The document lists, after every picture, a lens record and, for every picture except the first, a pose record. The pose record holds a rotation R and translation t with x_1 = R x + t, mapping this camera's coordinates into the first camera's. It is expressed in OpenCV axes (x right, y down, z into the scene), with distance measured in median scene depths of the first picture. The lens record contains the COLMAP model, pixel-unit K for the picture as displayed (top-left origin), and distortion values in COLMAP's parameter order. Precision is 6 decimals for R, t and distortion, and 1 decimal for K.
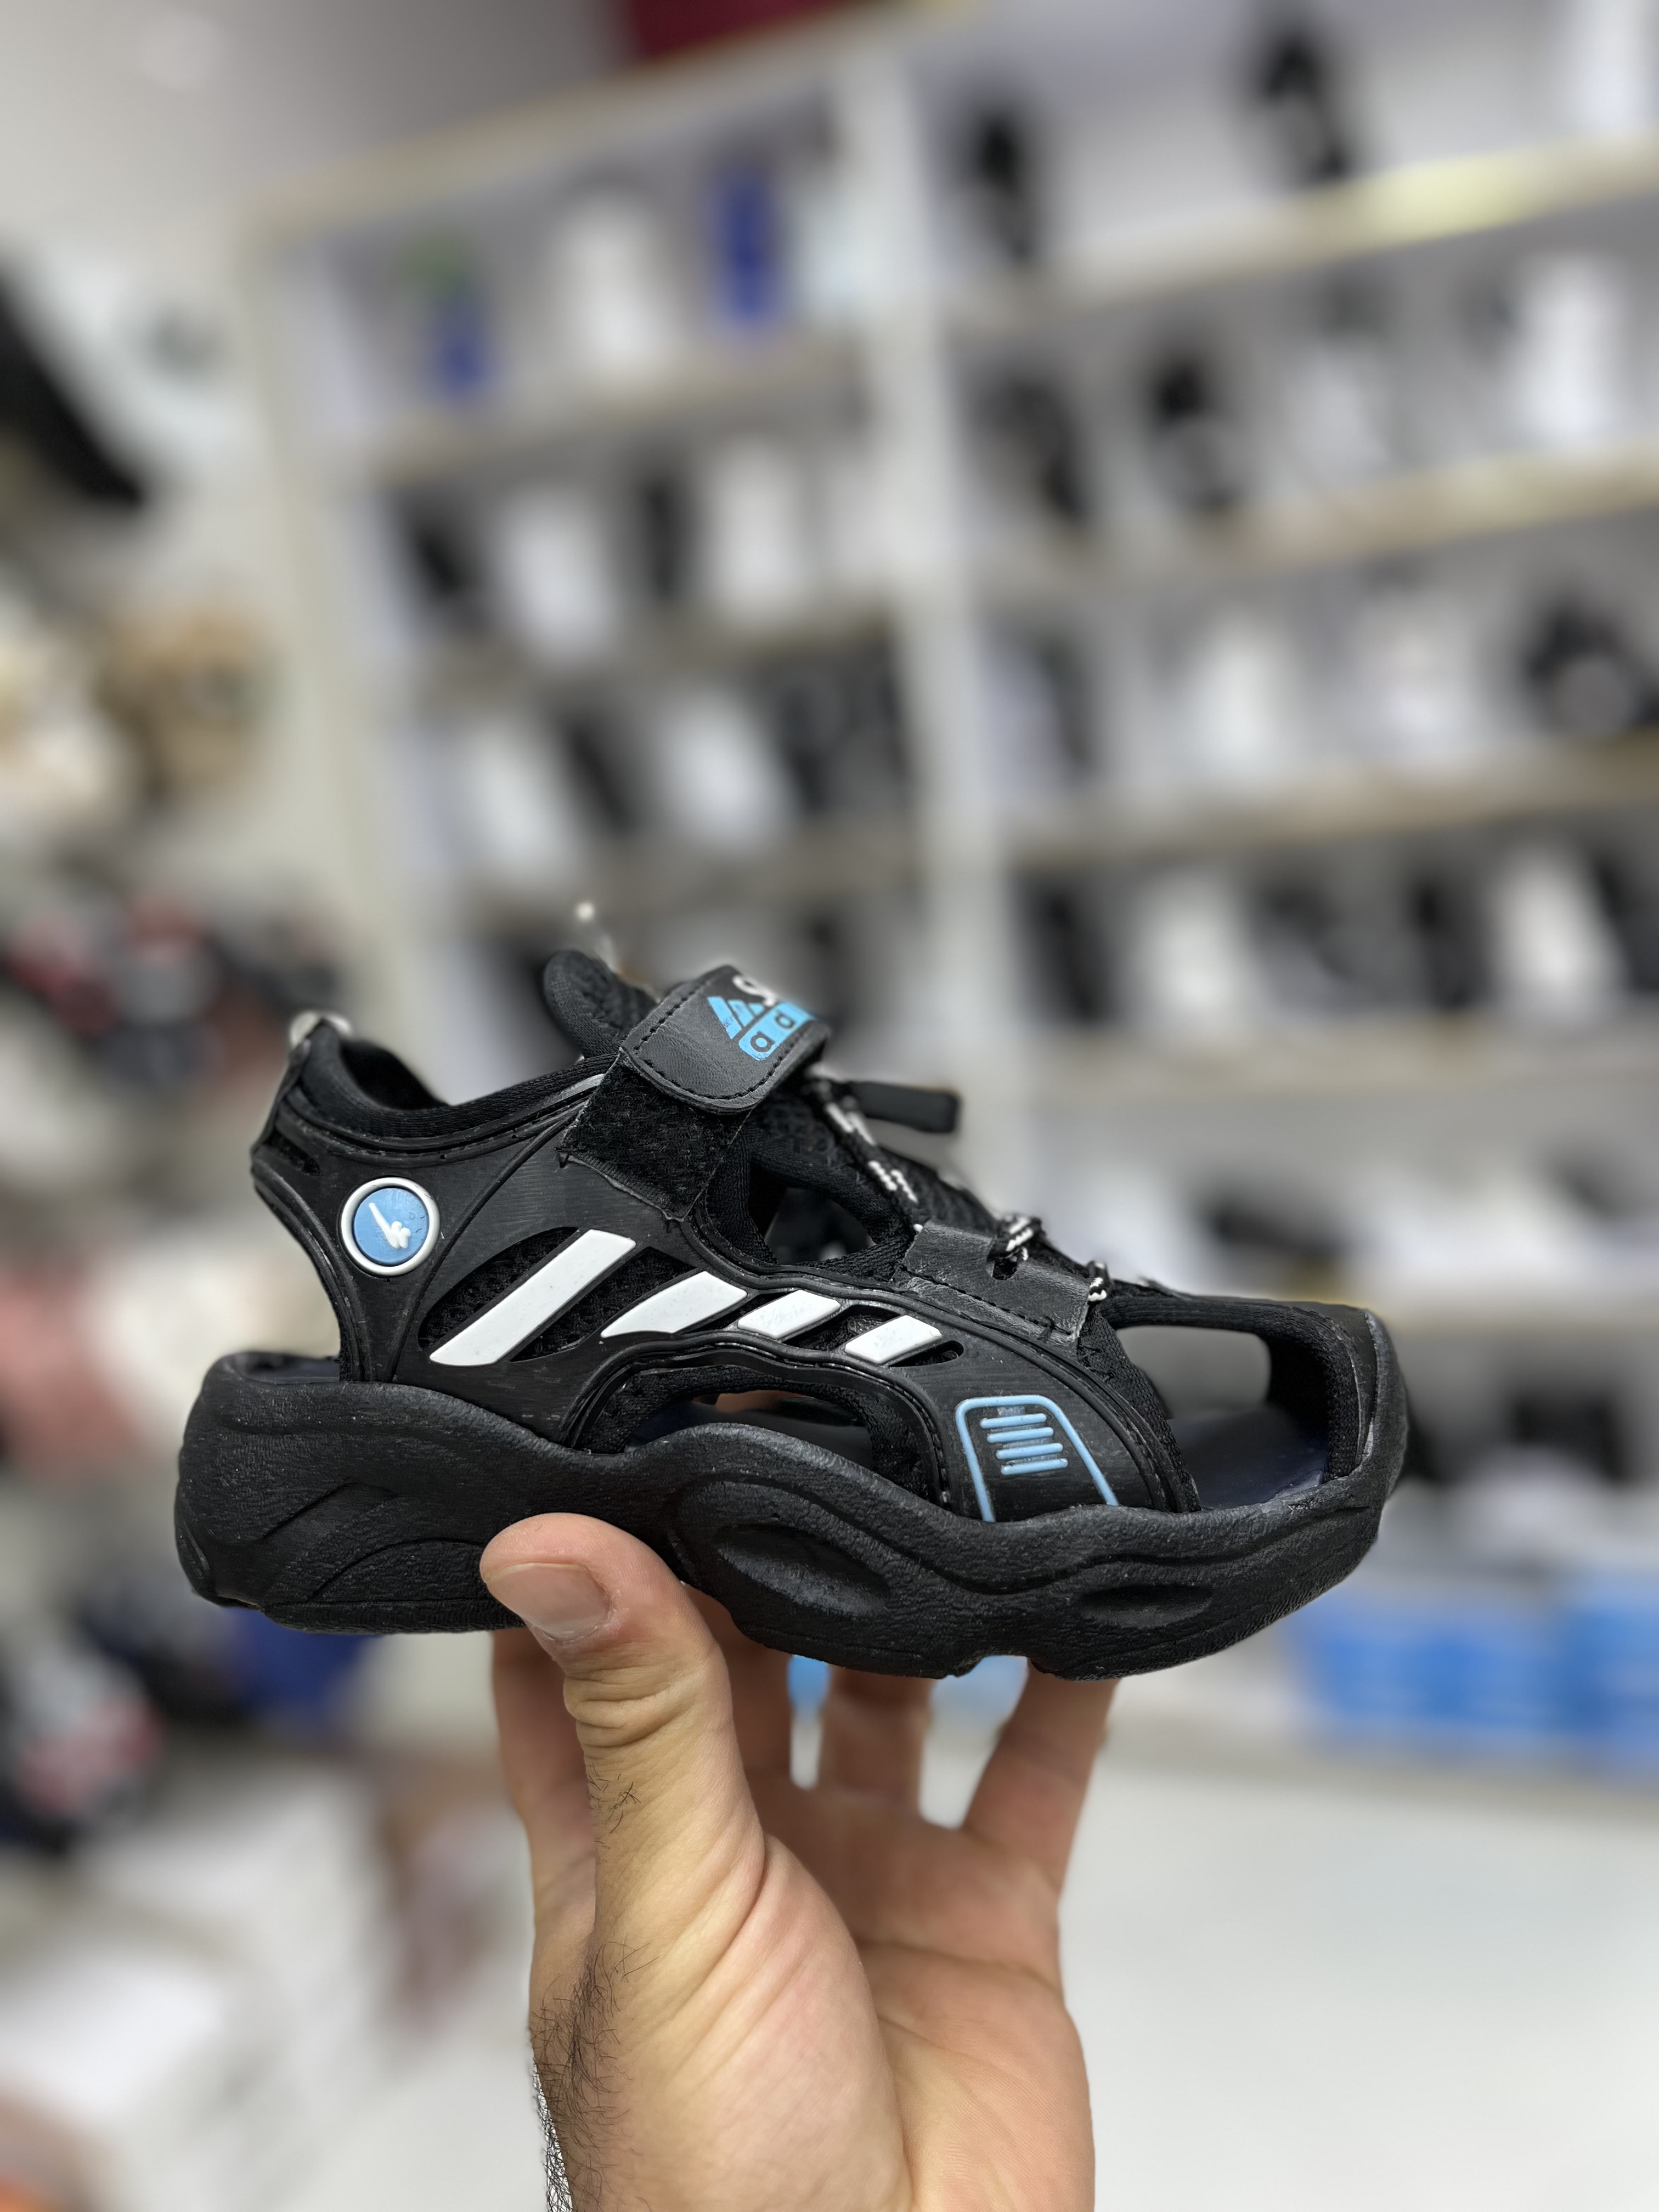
lens RADIAL K [[1736.6, 0, 829.5], [0, 1736.6, 1106.0], [0, 0, 1]] dist [-0.004096, -0.004877]
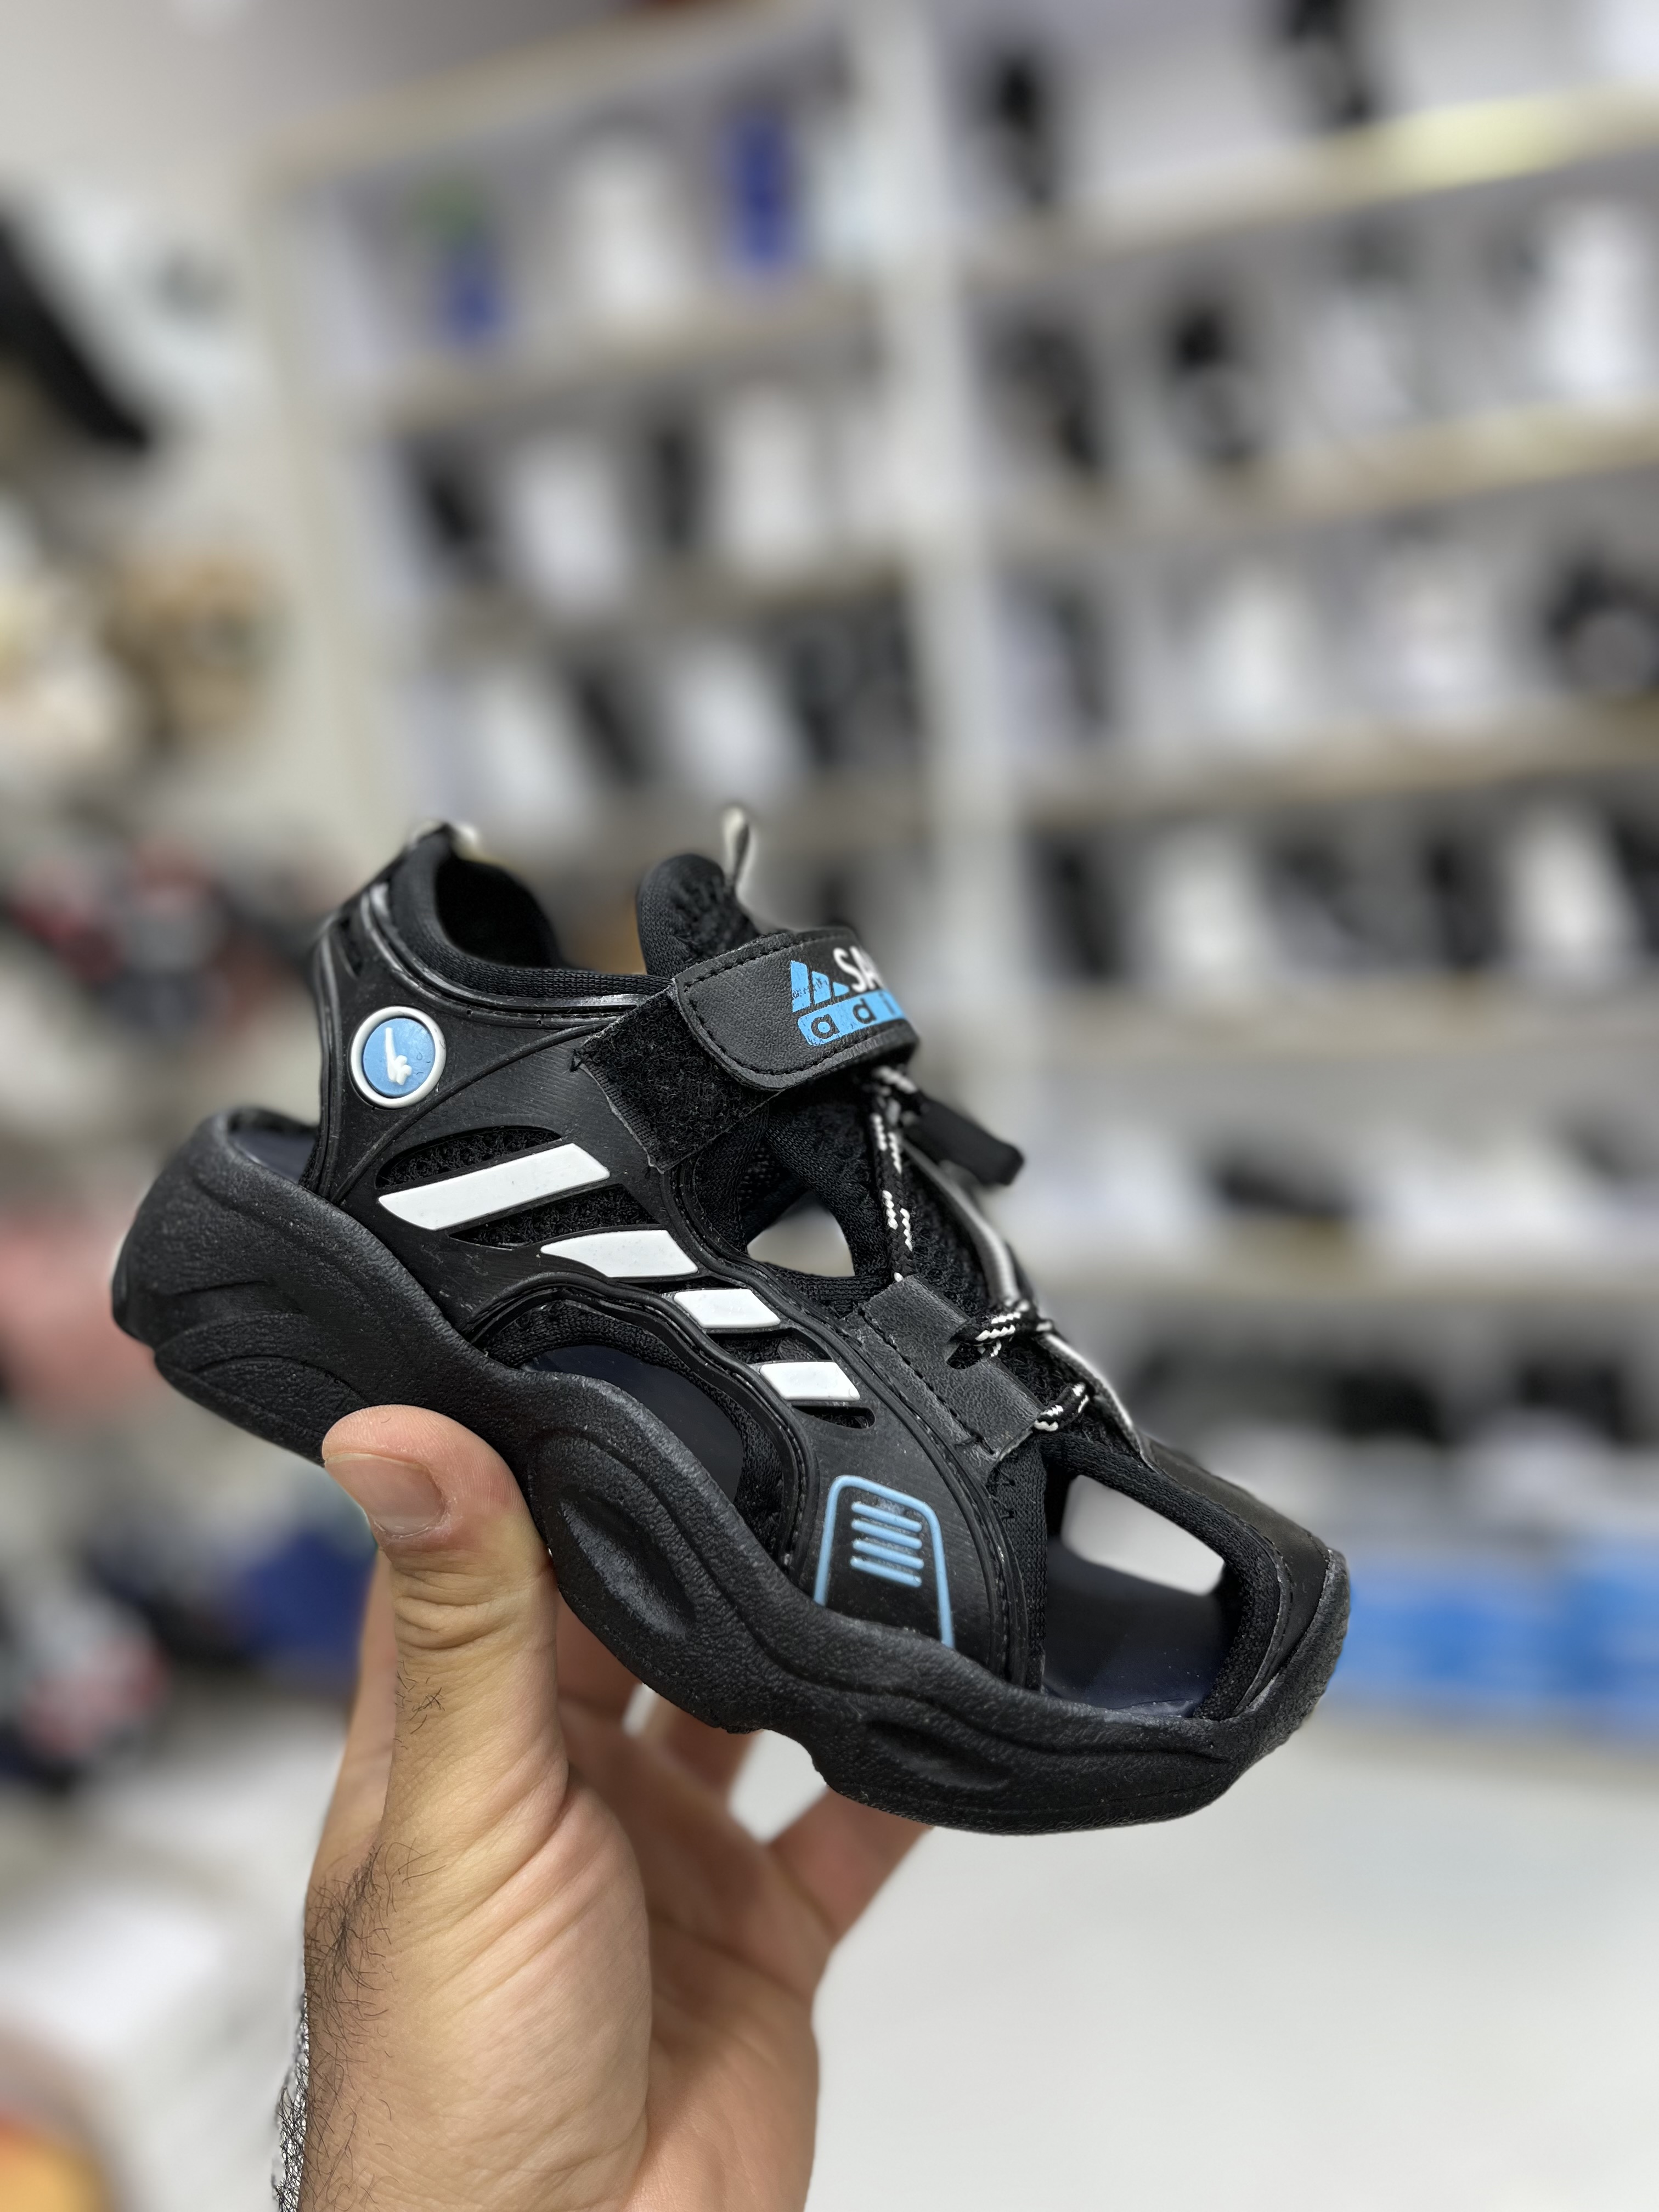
lens RADIAL K [[1736.6, 0, 829.5], [0, 1736.6, 1106.0], [0, 0, 1]] dist [-0.004096, -0.004877]
pose [[0.908377, 0.391063, -0.148057, 0.124047], [-0.378683, 0.919510, 0.105363, -0.101964], [0.177343, -0.039642, 0.983350, 0.087558]]
